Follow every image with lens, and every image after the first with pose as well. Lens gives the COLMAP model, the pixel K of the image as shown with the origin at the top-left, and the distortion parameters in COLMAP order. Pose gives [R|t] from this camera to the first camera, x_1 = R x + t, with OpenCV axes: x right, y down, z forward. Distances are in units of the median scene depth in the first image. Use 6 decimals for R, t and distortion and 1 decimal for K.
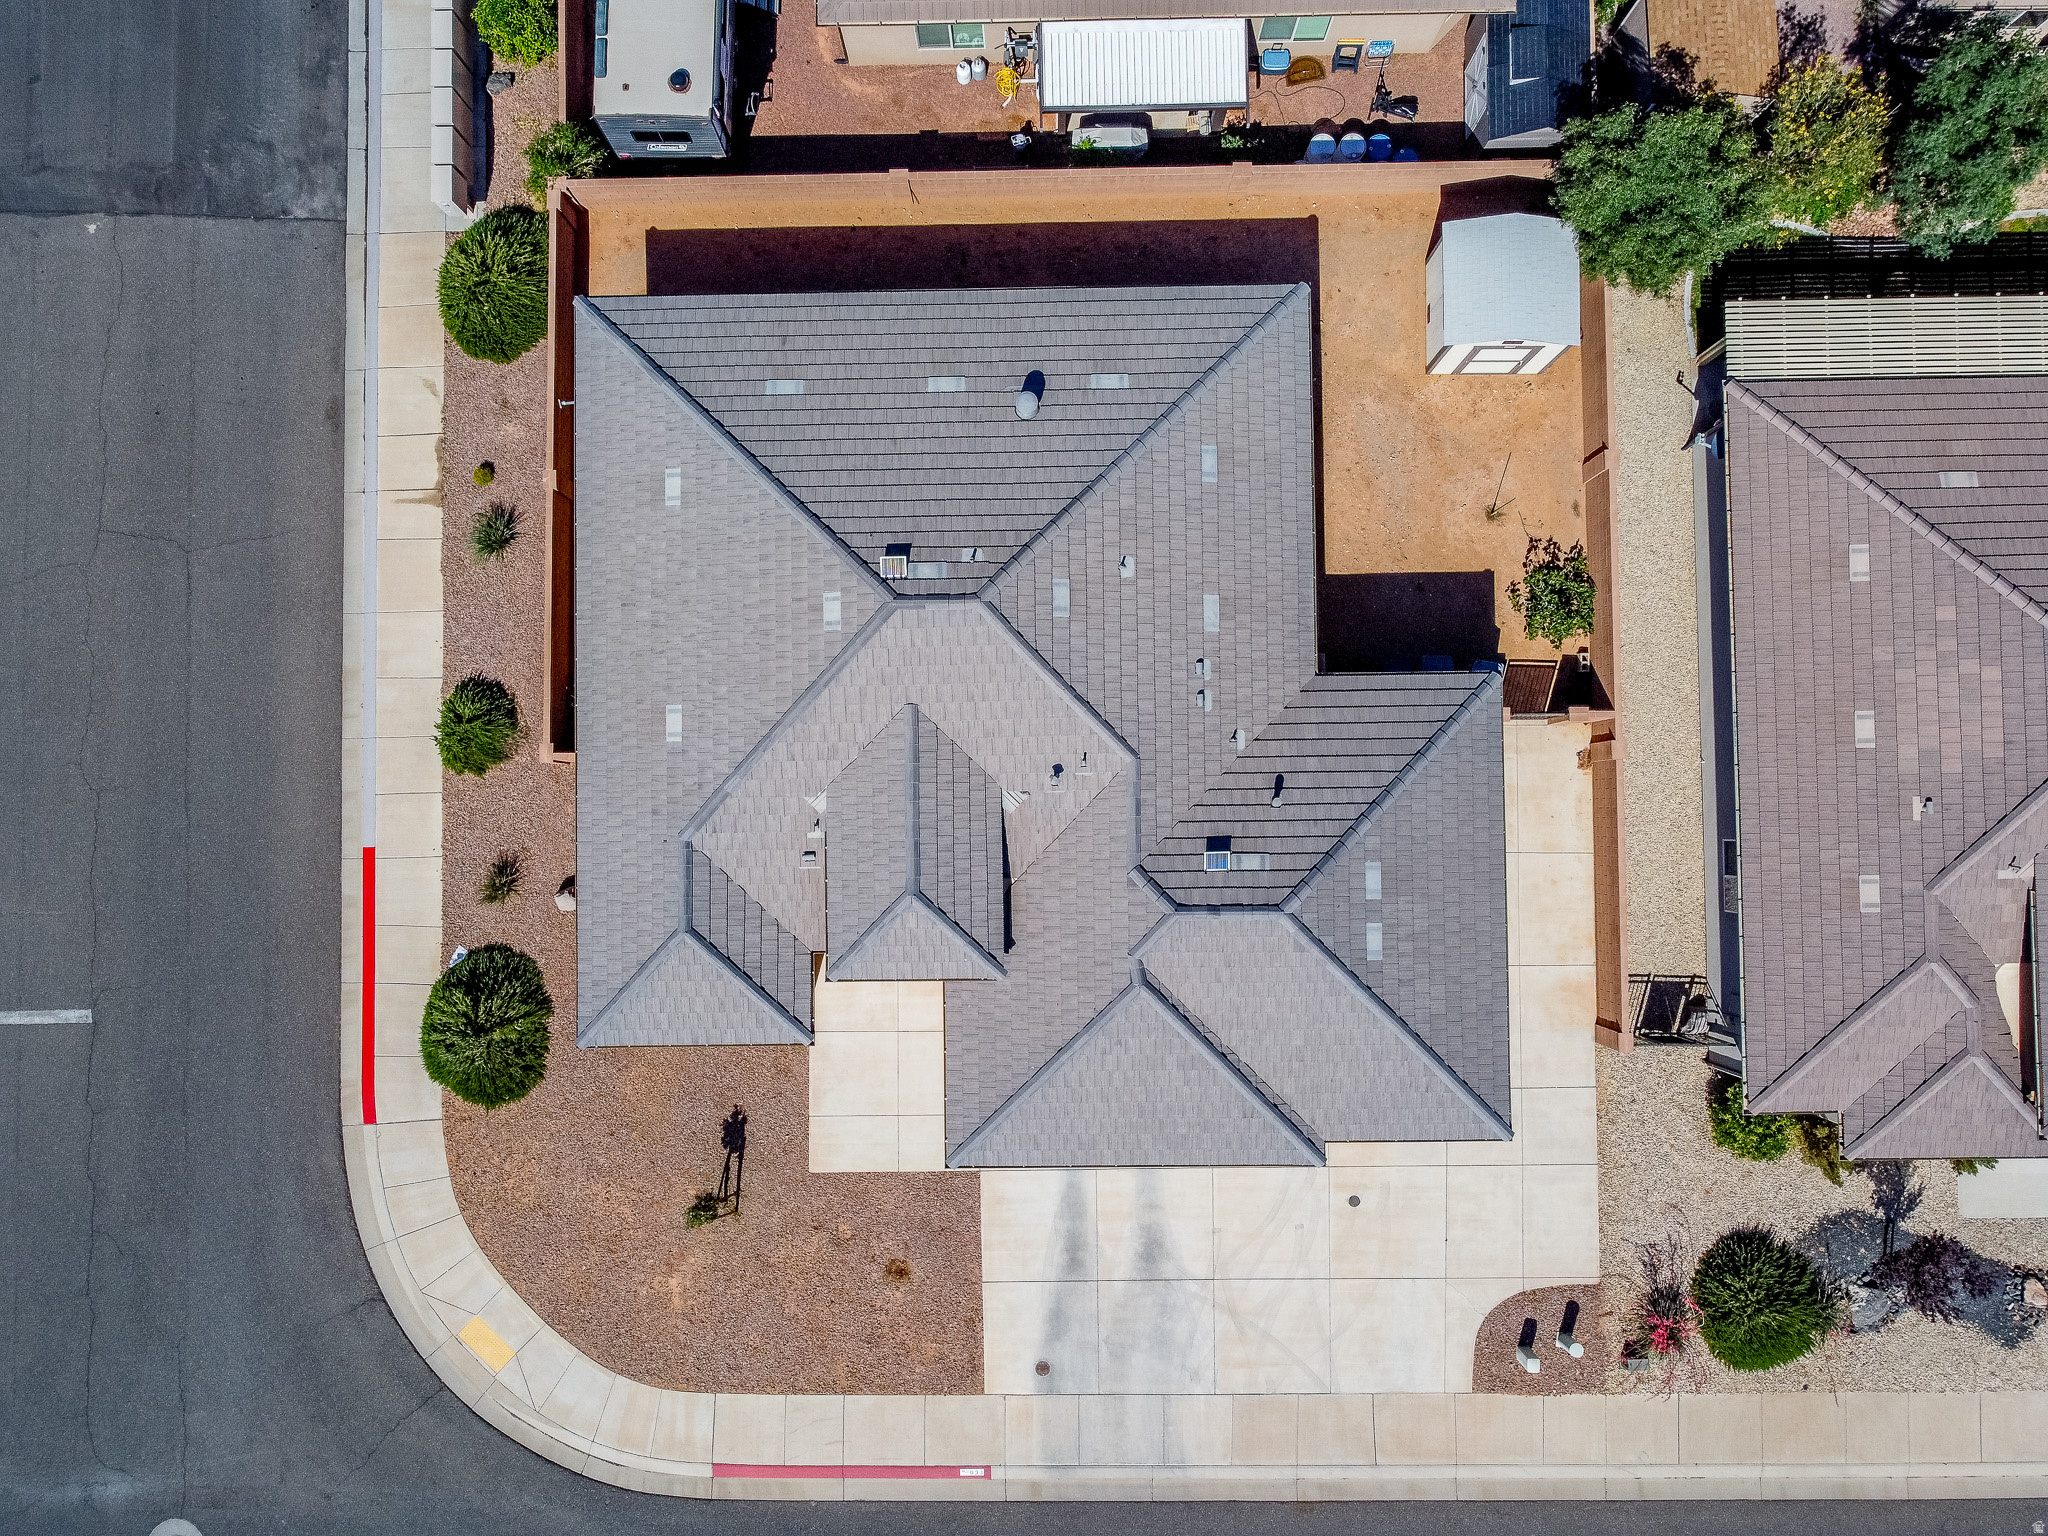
lens RADIAL K [[1550.2, 0, 1016.4], [0, 1550.2, 771.2], [0, 0, 1]] dist [0.002797, -0.003104]
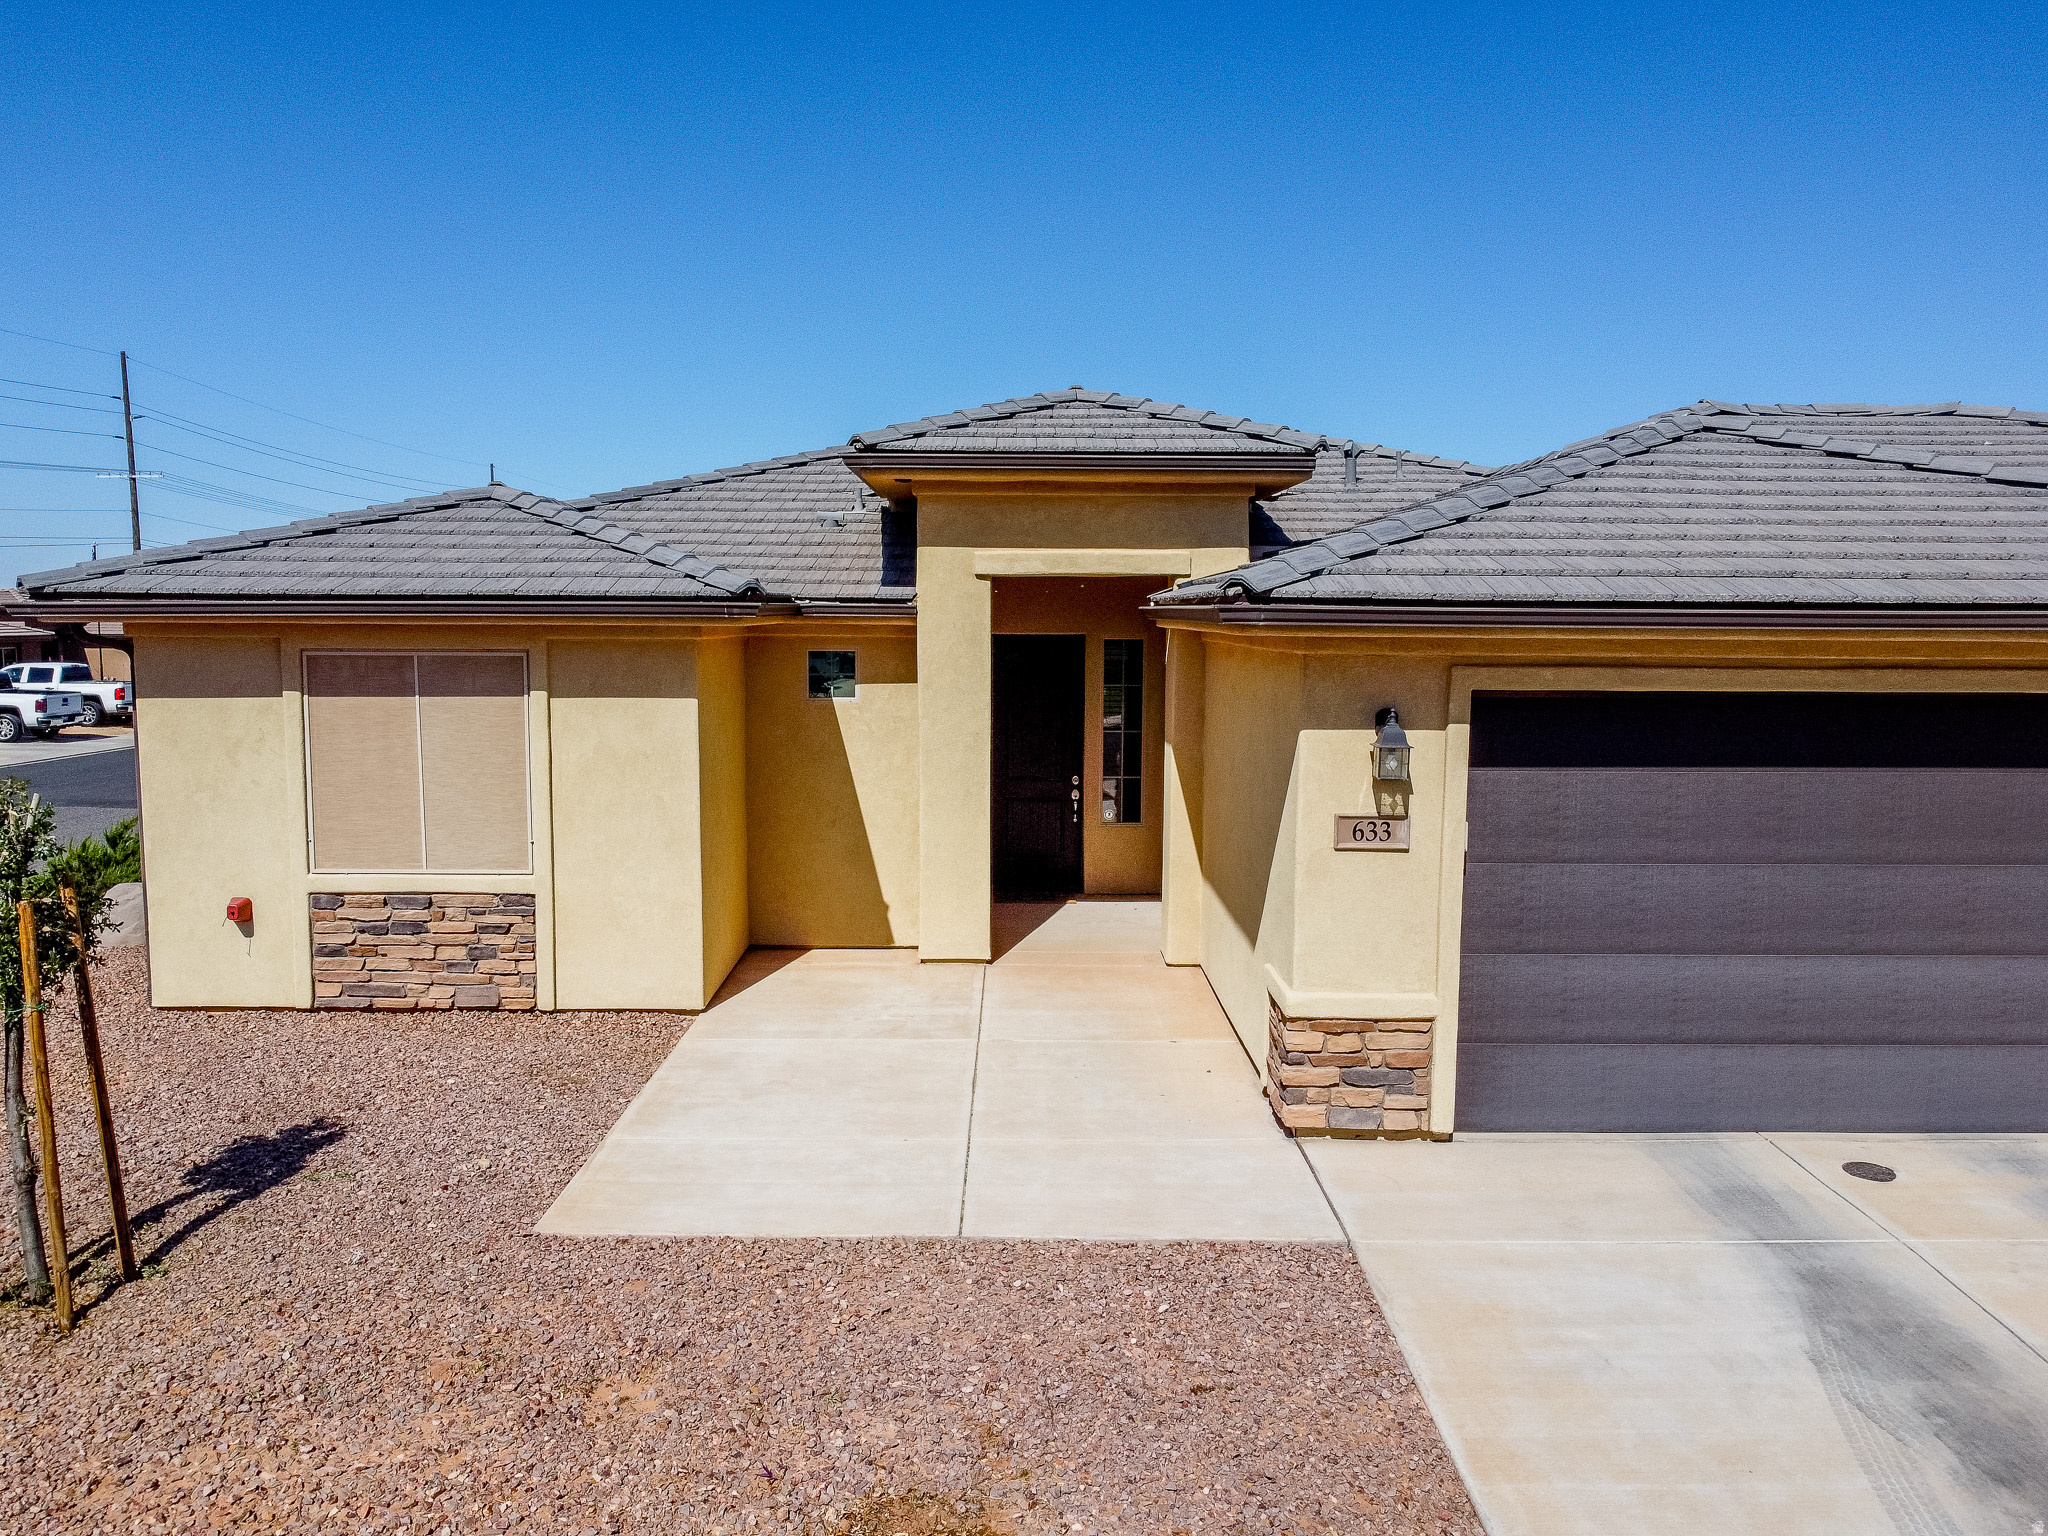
lens RADIAL K [[1550.2, 0, 1016.4], [0, 1550.2, 771.2], [0, 0, 1]] dist [0.002797, -0.003104]
pose [[0.999652, 0.025812, -0.005365, -0.068868], [-0.008690, 0.130481, -0.991413, 0.457089], [-0.024890, 0.991115, 0.130660, 0.910019]]
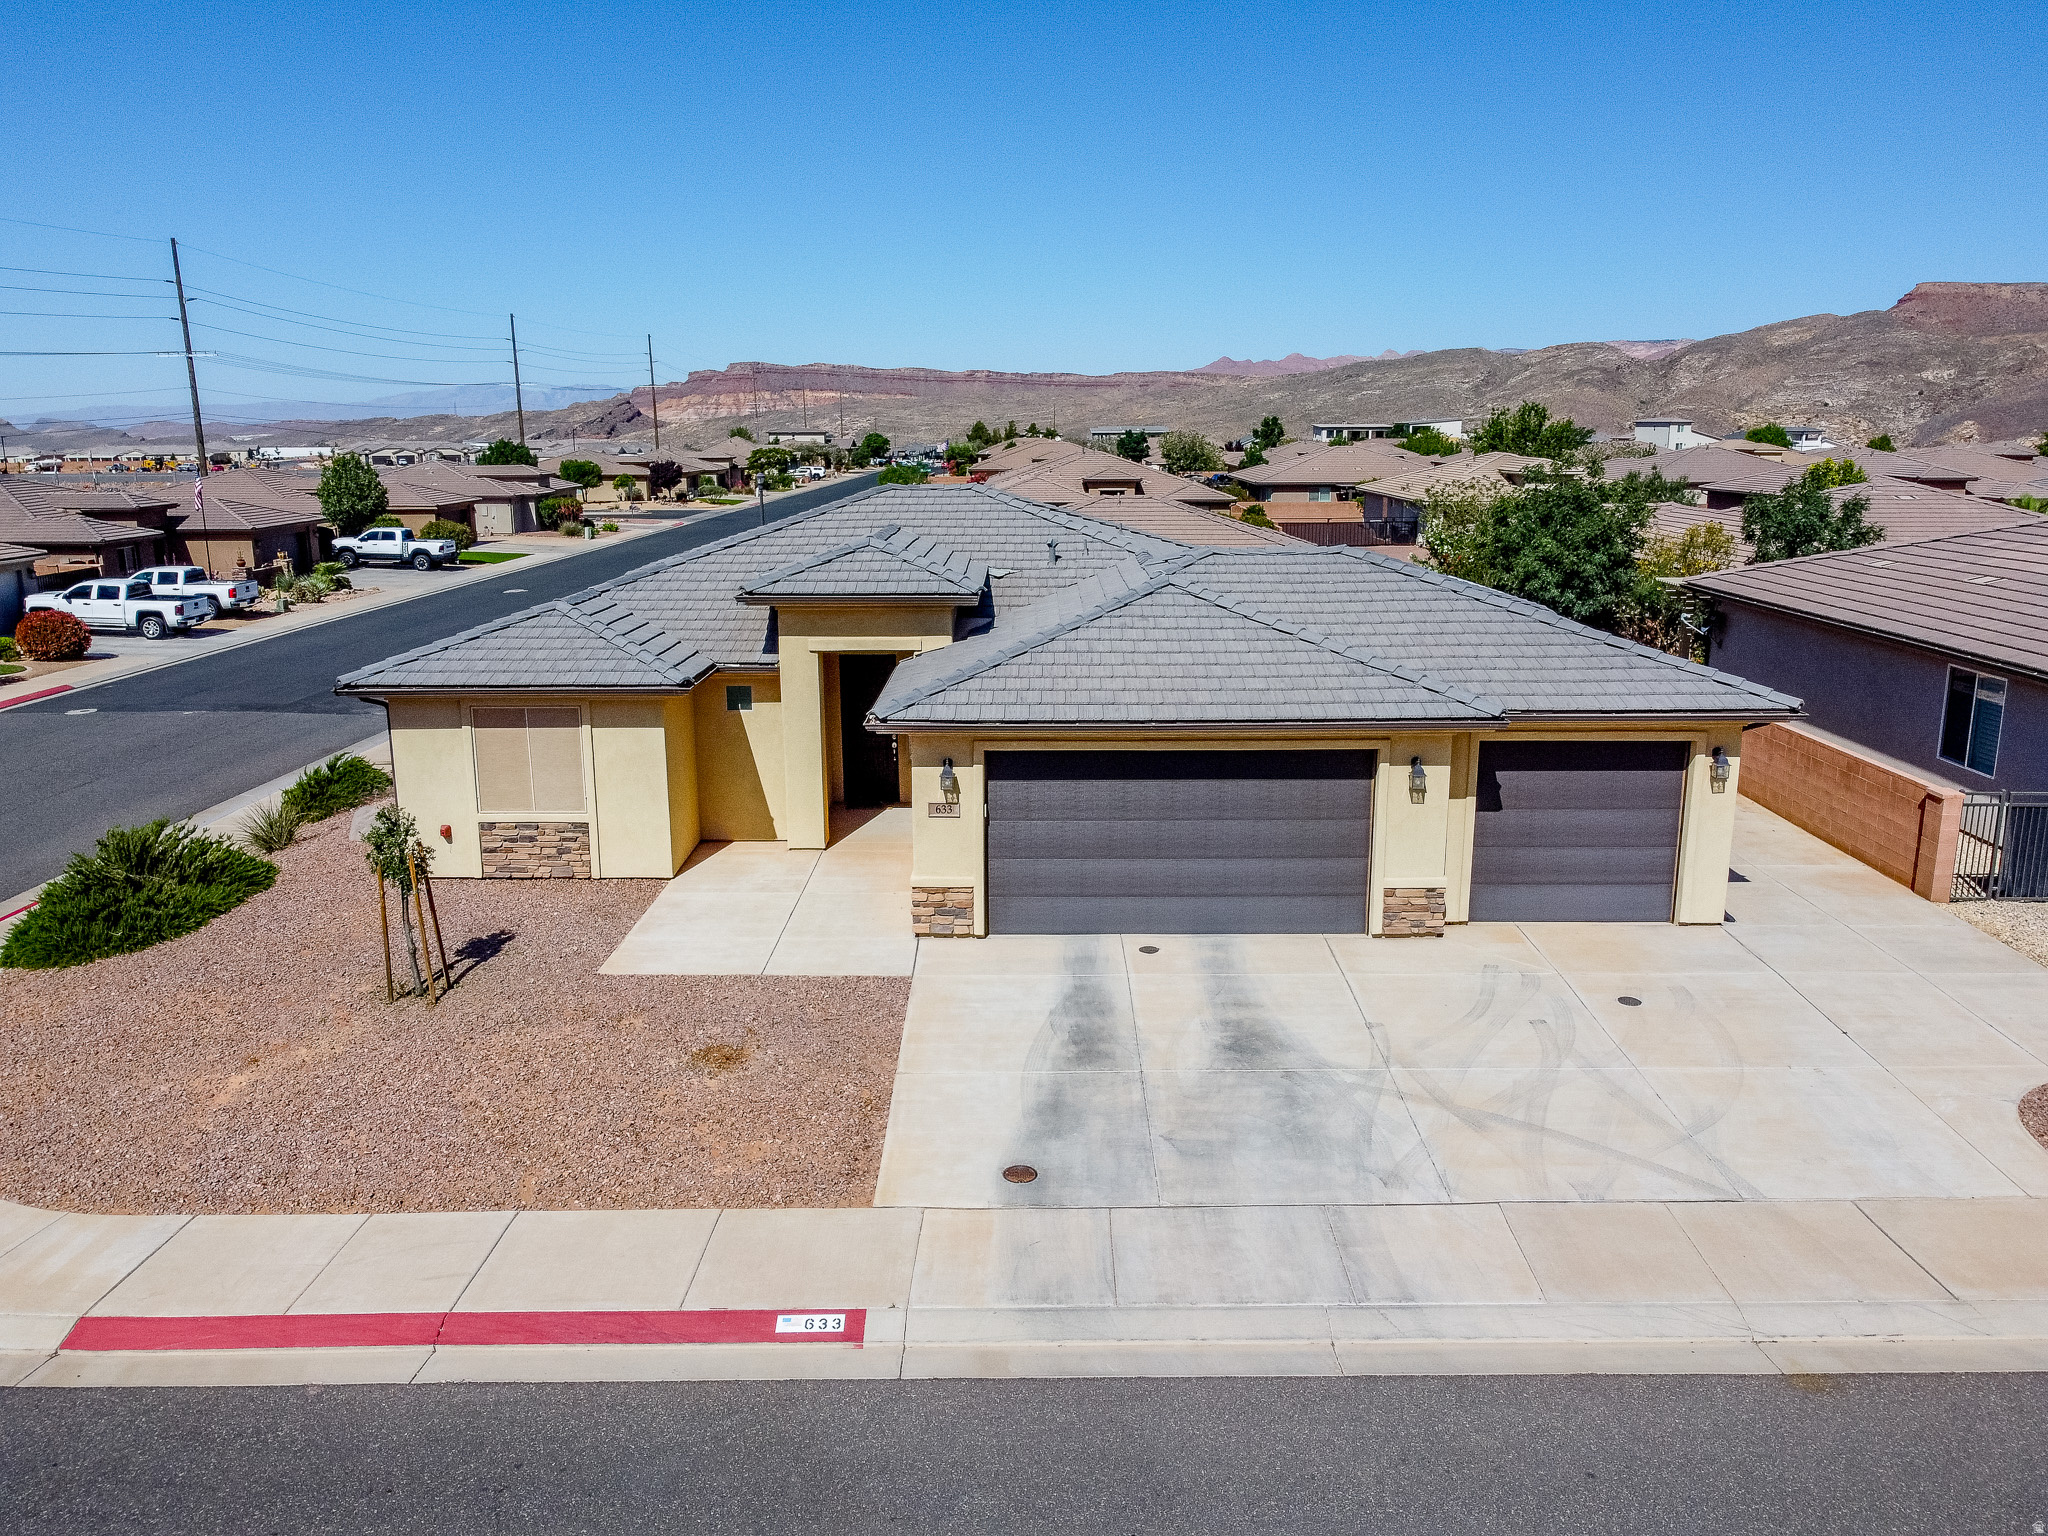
lens RADIAL K [[1550.2, 0, 1016.4], [0, 1550.2, 771.2], [0, 0, 1]] dist [0.002797, -0.003104]
pose [[0.999555, 0.021041, -0.021157, 0.022626], [-0.025701, 0.246872, -0.968707, 0.761124], [-0.015159, 0.968820, 0.247303, 0.796397]]
